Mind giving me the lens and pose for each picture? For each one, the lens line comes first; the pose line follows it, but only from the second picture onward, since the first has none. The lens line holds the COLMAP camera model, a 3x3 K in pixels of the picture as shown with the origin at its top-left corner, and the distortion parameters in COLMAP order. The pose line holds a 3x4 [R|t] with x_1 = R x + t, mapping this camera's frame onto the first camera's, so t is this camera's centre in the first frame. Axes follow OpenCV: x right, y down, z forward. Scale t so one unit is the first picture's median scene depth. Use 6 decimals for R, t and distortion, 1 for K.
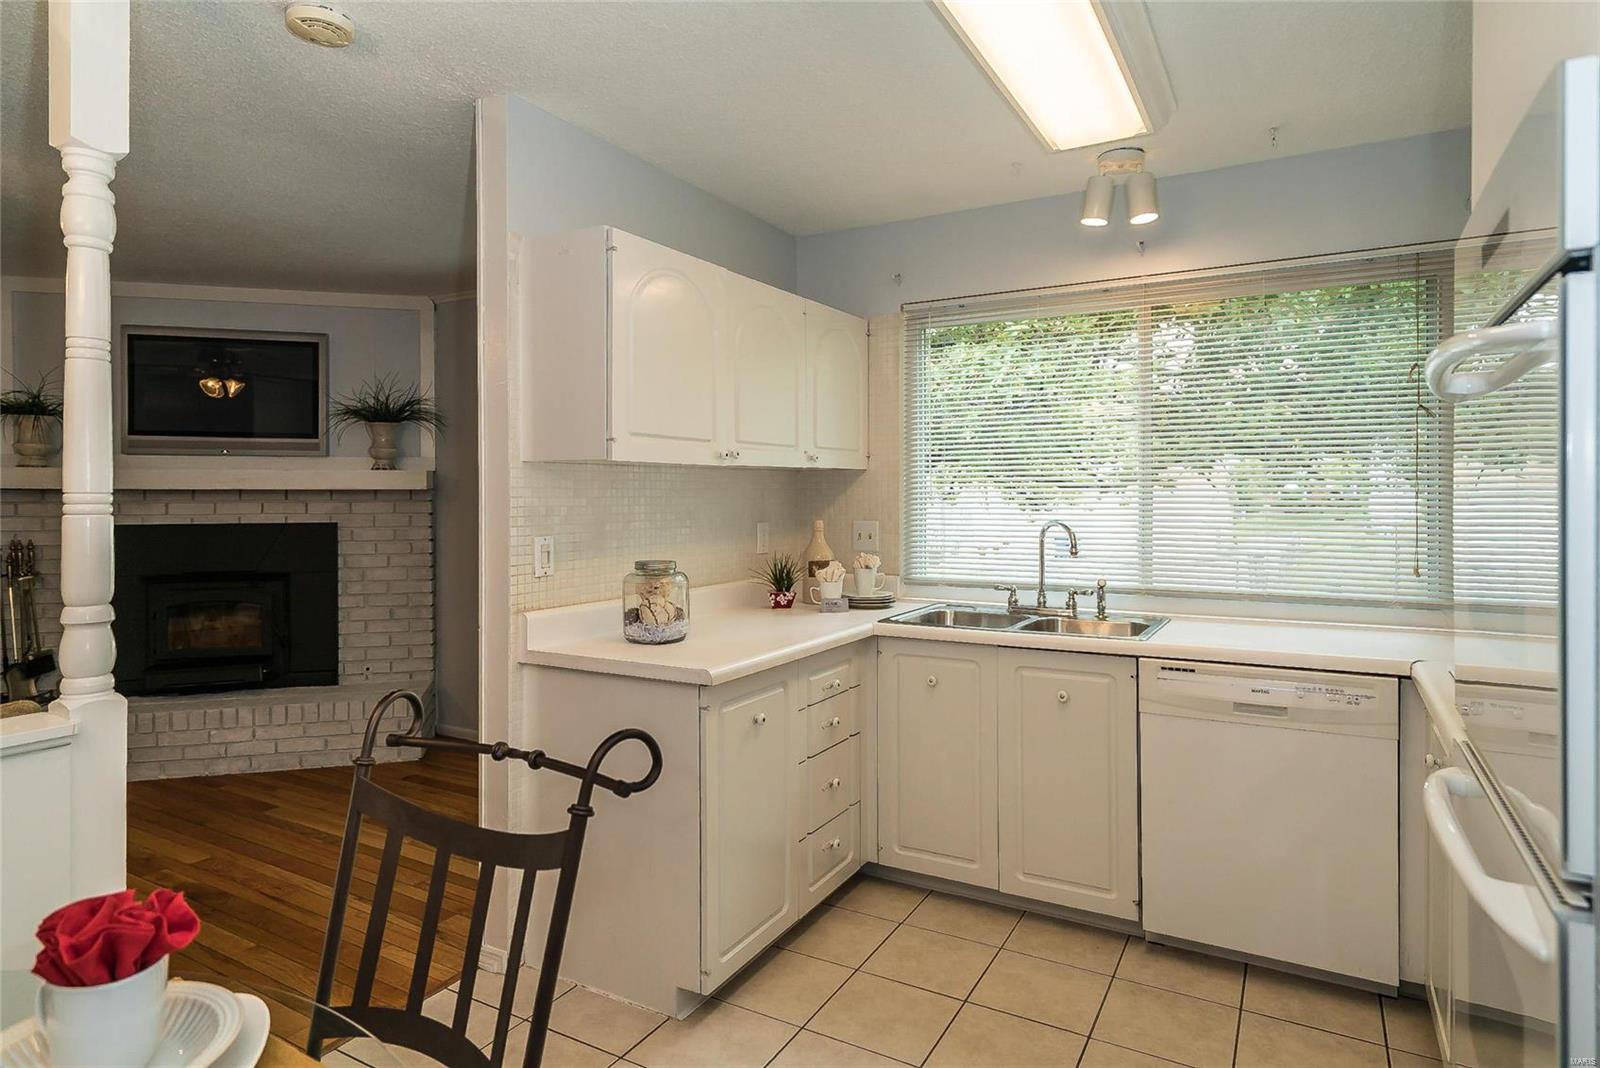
lens RADIAL K [[894.1, 0, 805.3], [0, 894.1, 497.2], [0, 0, 1]] dist [0.017435, 0.001677]
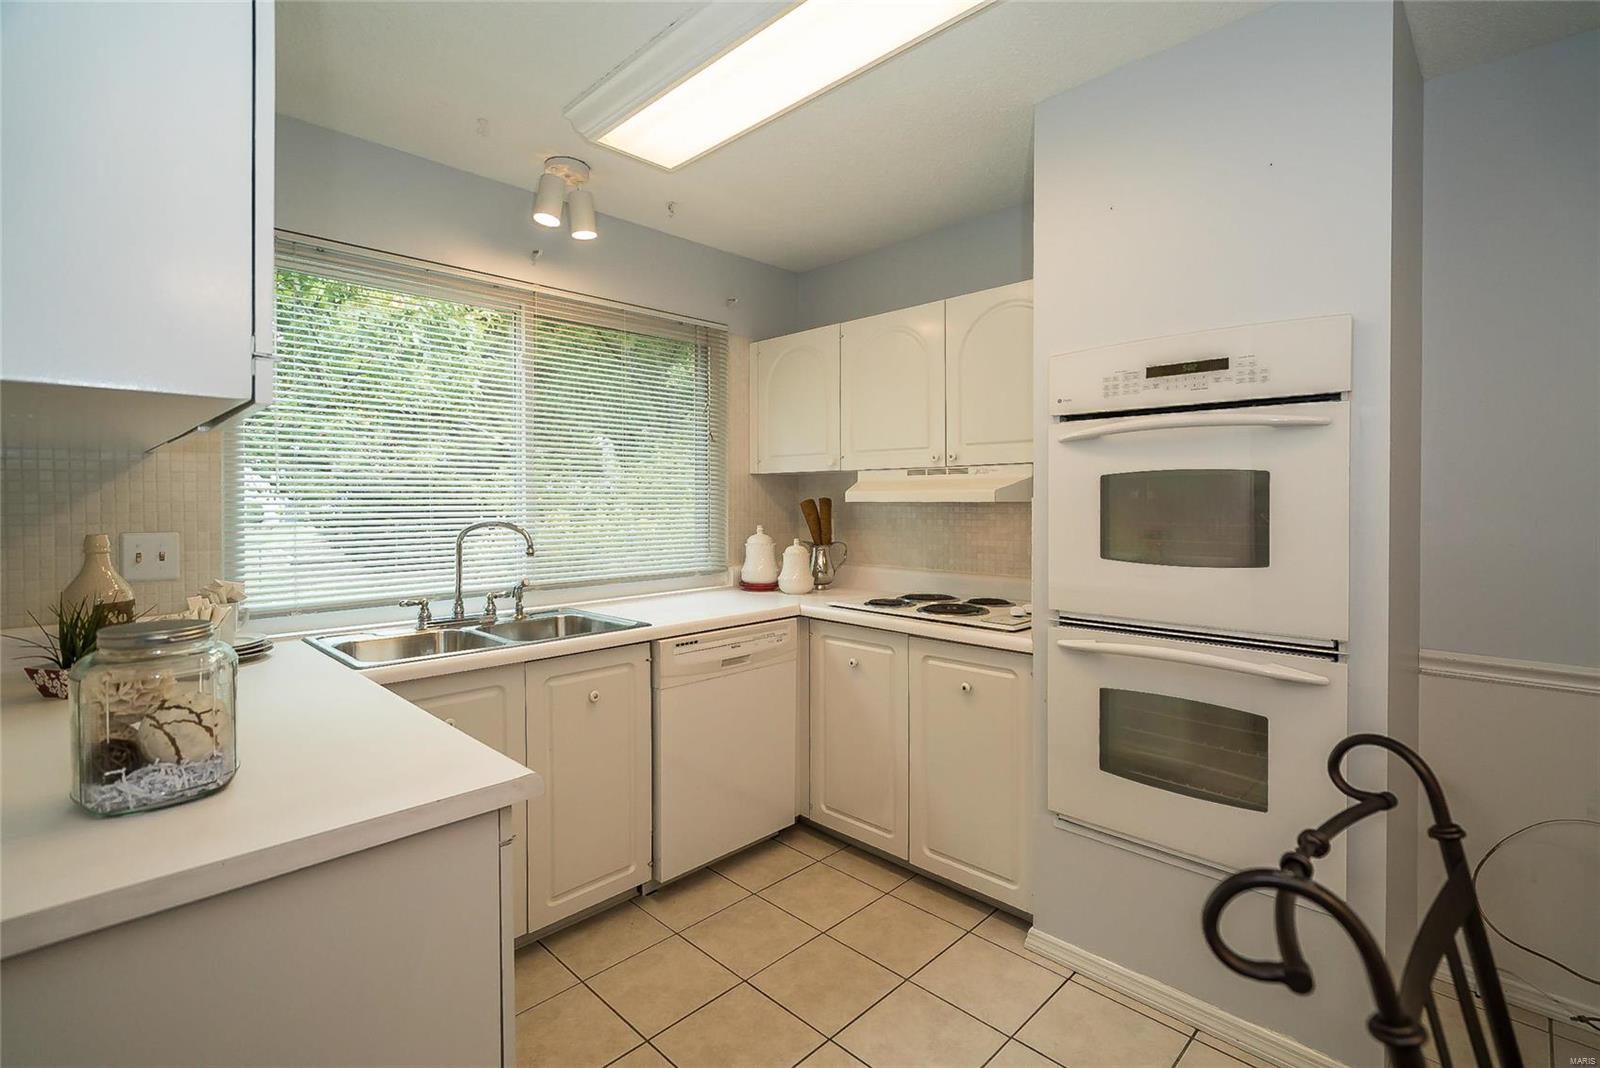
lens RADIAL K [[739.7, 0, 823.7], [0, 739.7, 506.1], [0, 0, 1]] dist [0.003136, 0.000456]
pose [[0.269135, -0.008903, 0.963061, -0.394180], [0.003238, 0.999960, 0.008339, 0.005226], [-0.963097, 0.000874, 0.269153, 0.488705]]
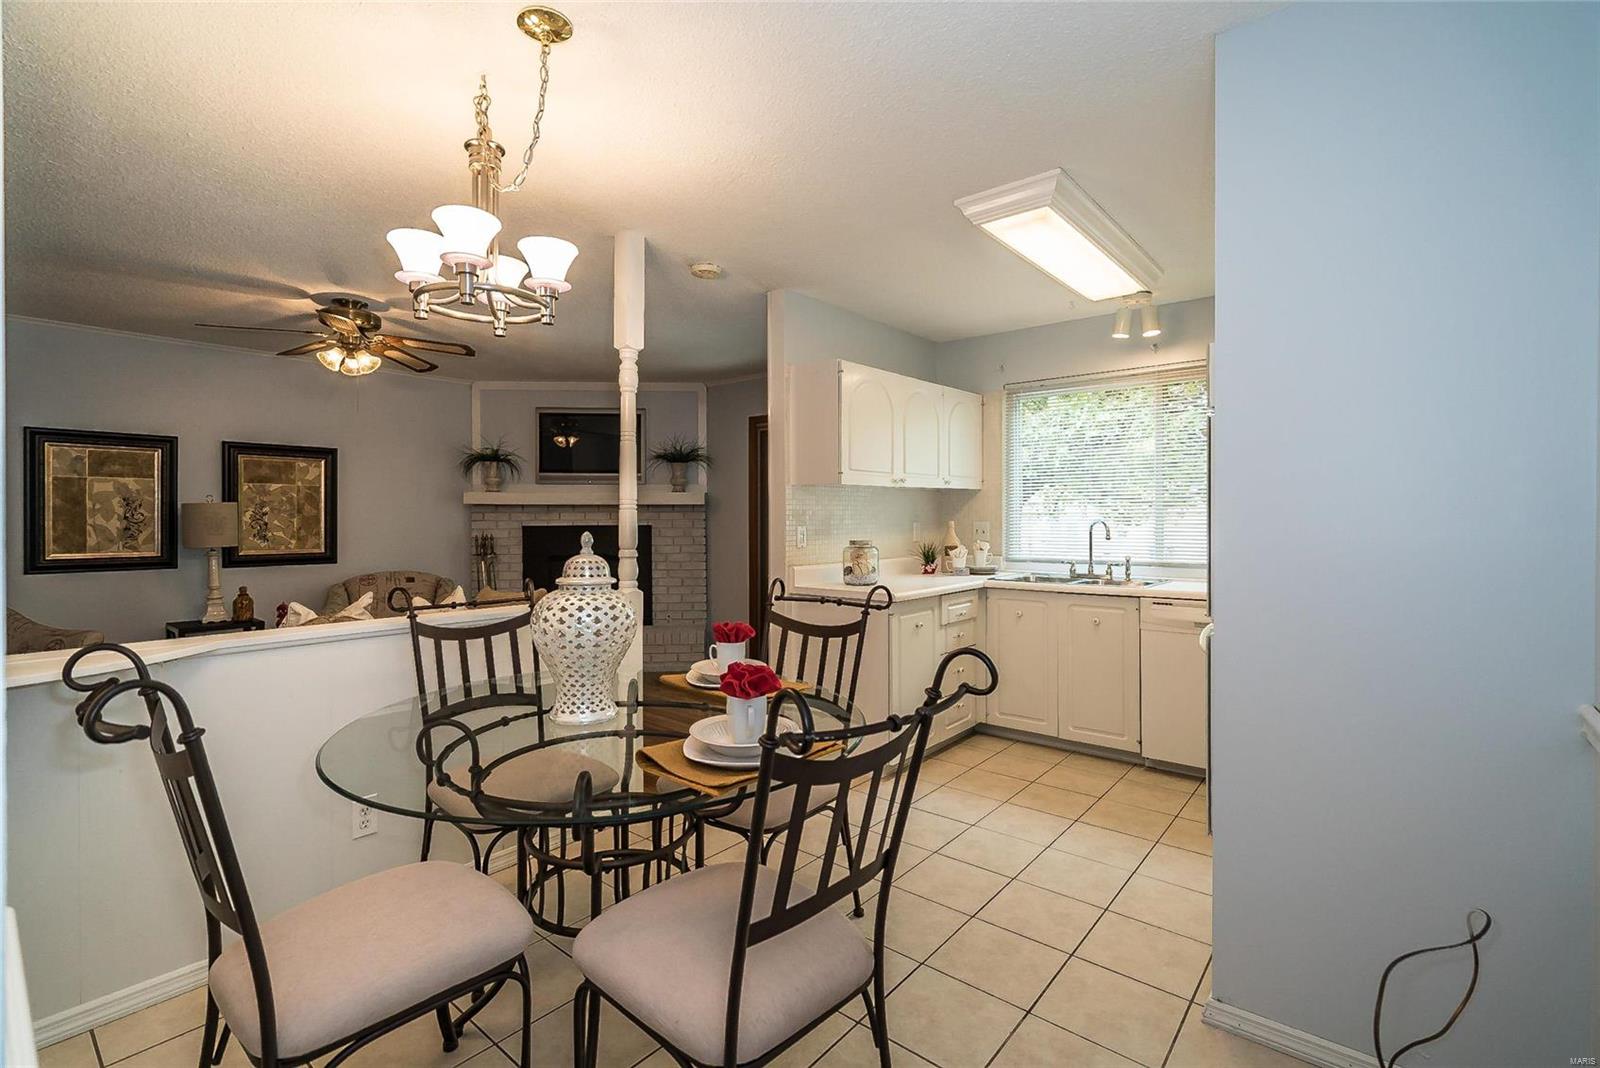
lens RADIAL K [[748.7, 0, 838.9], [0, 748.7, 530.5], [0, 0, 1]] dist [0.000803, 0.000744]
pose [[0.991772, 0.000389, -0.128016, -0.015401], [0.001721, 0.999865, 0.016369, 0.023766], [0.128005, -0.016455, 0.991637, -0.438994]]
